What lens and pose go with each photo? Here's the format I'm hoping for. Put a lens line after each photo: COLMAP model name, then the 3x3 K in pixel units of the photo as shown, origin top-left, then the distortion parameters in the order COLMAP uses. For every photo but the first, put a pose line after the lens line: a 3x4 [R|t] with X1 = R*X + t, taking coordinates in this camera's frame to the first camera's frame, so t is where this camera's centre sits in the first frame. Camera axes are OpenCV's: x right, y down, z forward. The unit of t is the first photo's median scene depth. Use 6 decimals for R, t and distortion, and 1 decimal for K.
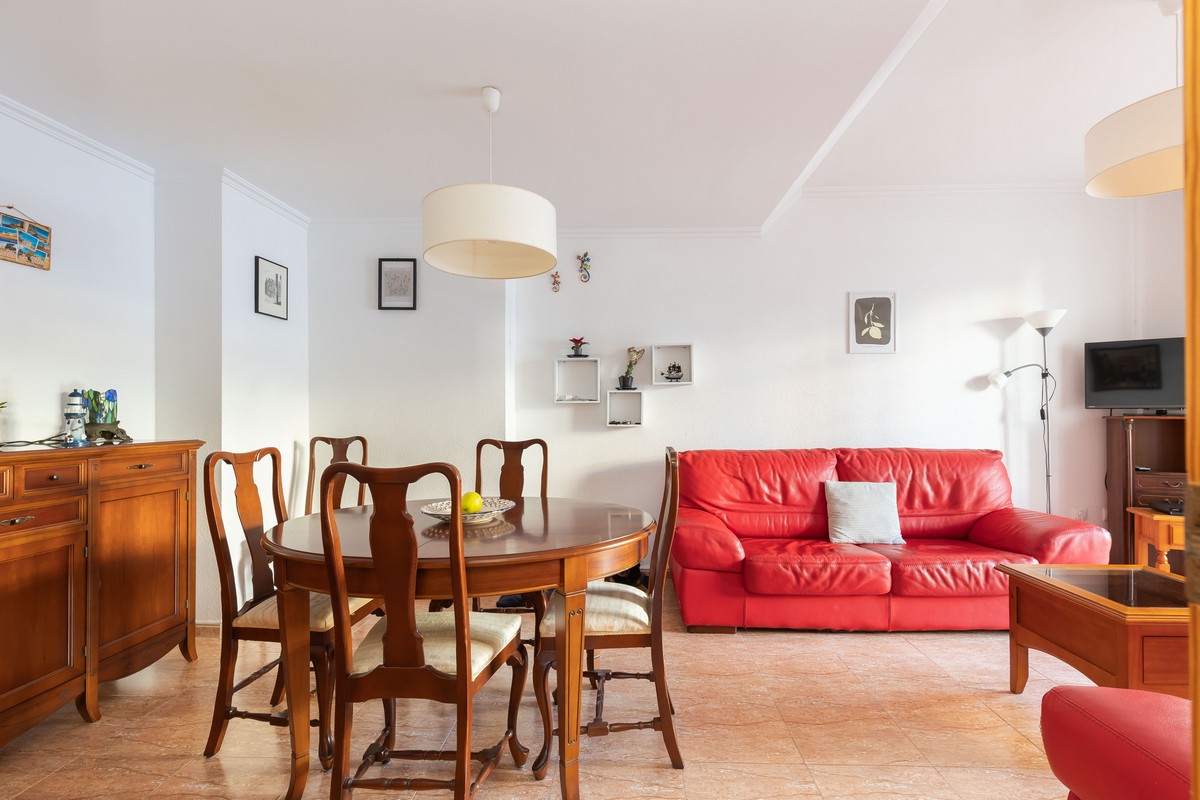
lens RADIAL K [[548.5, 0, 599.5], [0, 548.5, 410.7], [0, 0, 1]] dist [0.004485, 0.000307]
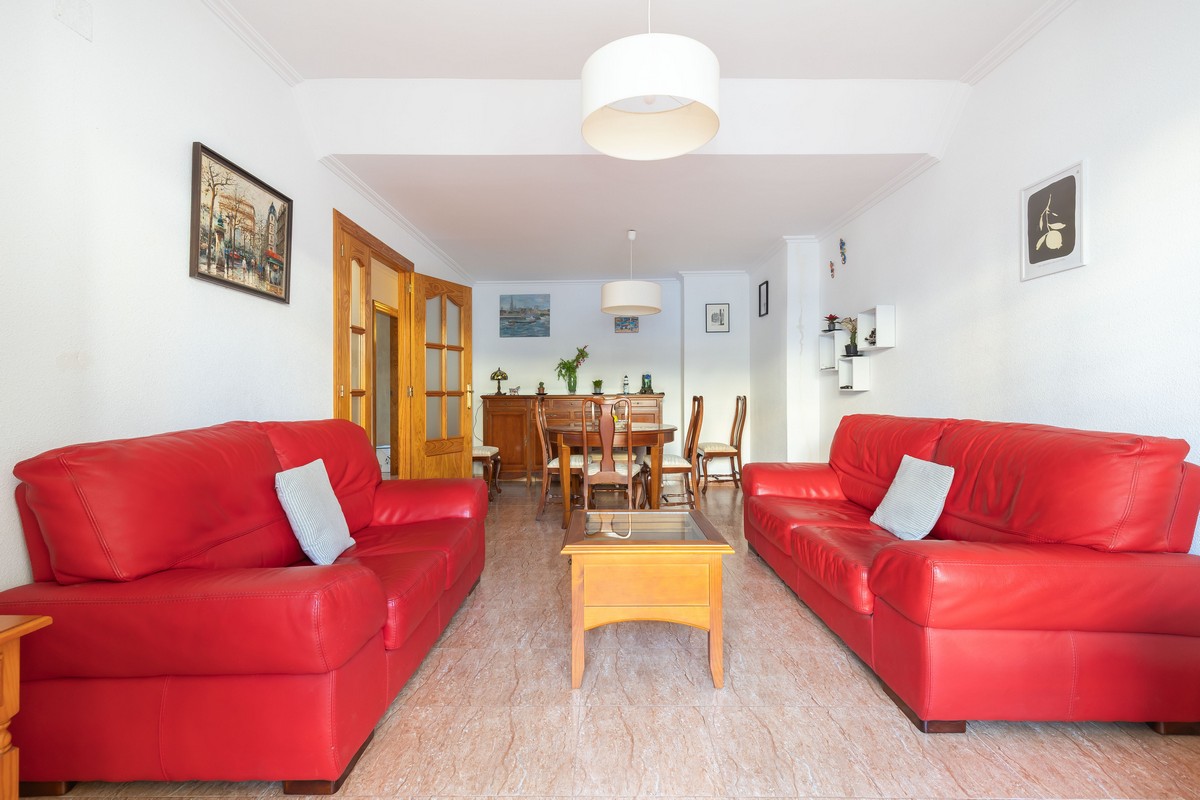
lens RADIAL K [[548.5, 0, 609.5], [0, 548.5, 392.6], [0, 0, 1]] dist [0.004485, 0.000307]
pose [[0.035711, 0.003672, -0.999355, 1.246999], [0.011084, 0.999930, 0.004070, 0.025369], [0.999301, -0.011222, 0.035668, 0.532880]]
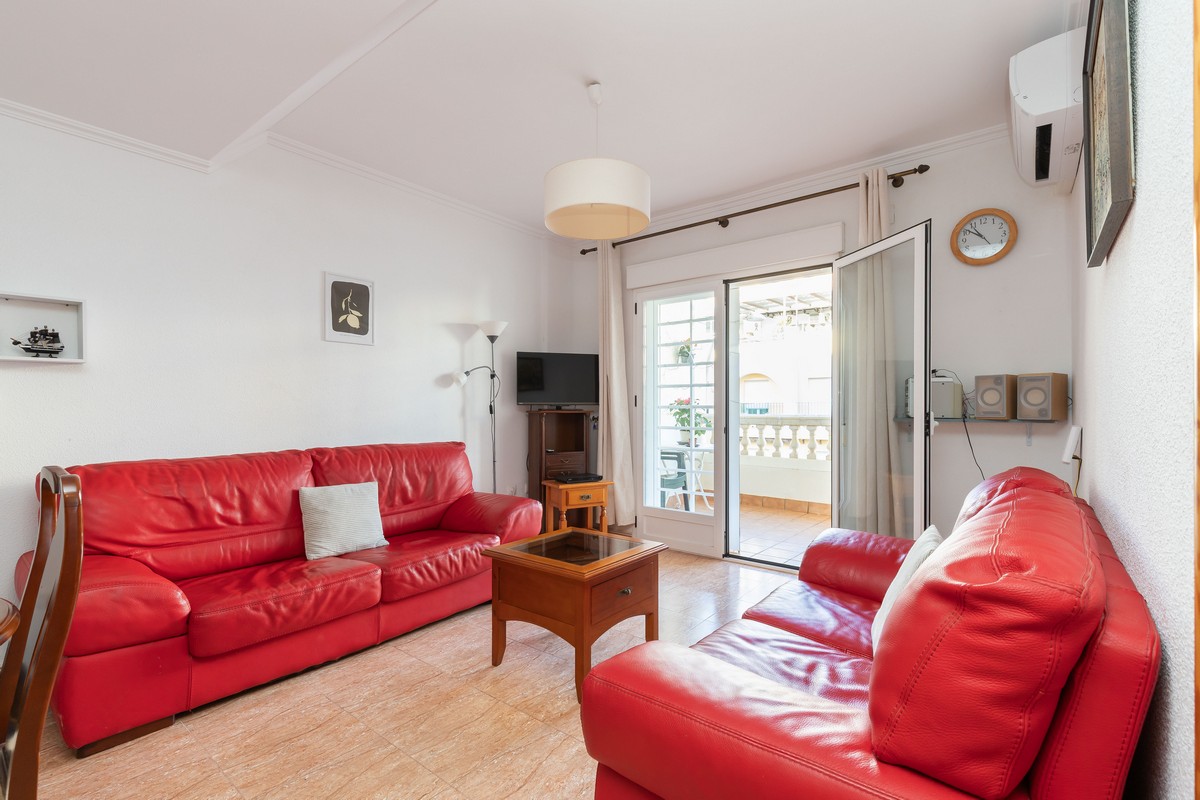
lens RADIAL K [[548.5, 0, 608.0], [0, 548.5, 406.4], [0, 0, 1]] dist [0.004485, 0.000307]
pose [[0.581897, 0.004345, 0.813251, -0.000561], [-0.004873, 0.999986, -0.001856, 0.001439], [-0.813248, -0.002883, 0.581911, 0.124724]]
